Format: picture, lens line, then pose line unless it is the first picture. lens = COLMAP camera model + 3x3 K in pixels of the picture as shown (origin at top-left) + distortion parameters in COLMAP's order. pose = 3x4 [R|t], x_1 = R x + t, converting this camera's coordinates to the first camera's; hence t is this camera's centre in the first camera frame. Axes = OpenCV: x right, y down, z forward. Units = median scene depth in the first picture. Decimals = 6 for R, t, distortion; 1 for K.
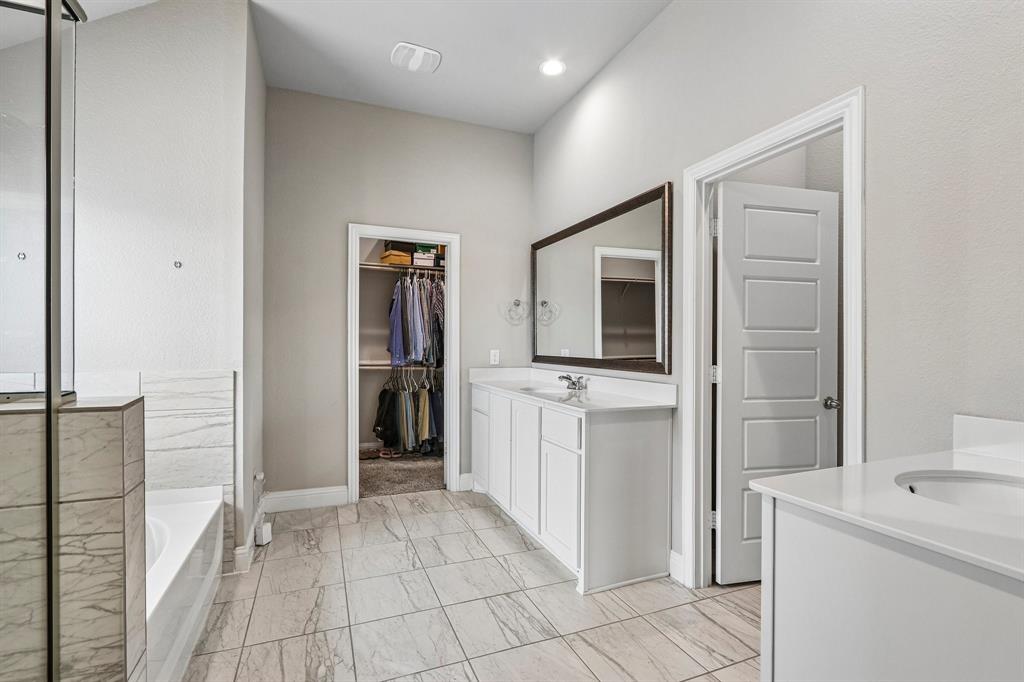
lens RADIAL K [[474.3, 0, 511.4], [0, 474.3, 344.8], [0, 0, 1]] dist [-0.015497, 0.004232]
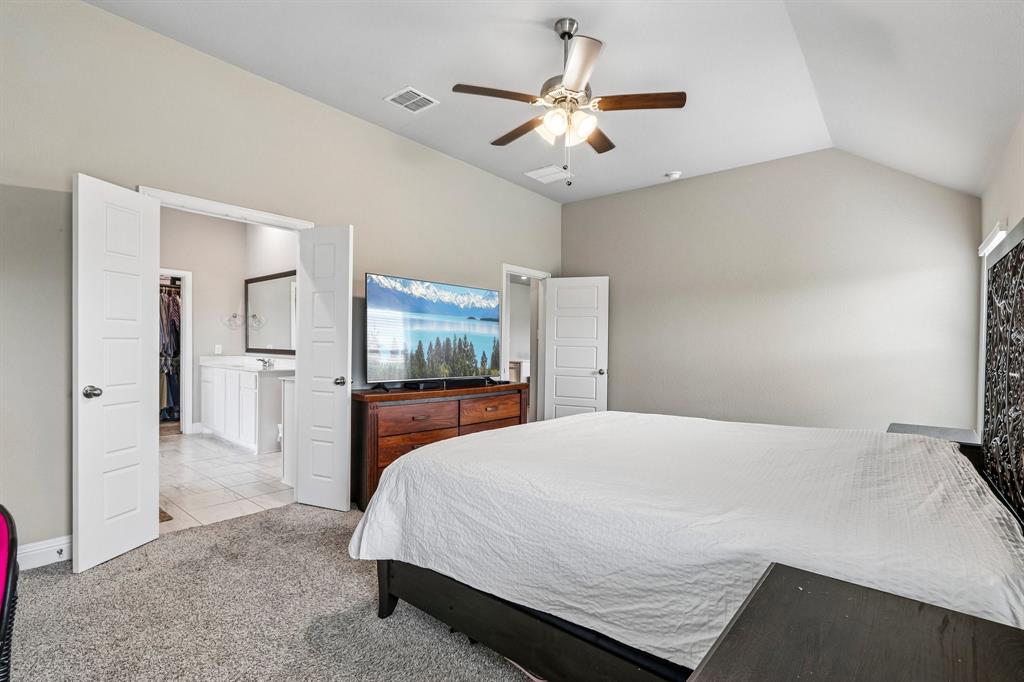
lens RADIAL K [[474.3, 0, 512.5], [0, 474.3, 343.9], [0, 0, 1]] dist [-0.015497, 0.004232]
pose [[0.886380, -0.000408, 0.462957, 0.105345], [-0.003127, 0.999972, 0.006868, -0.006463], [-0.462947, -0.007535, 0.886354, -0.852704]]
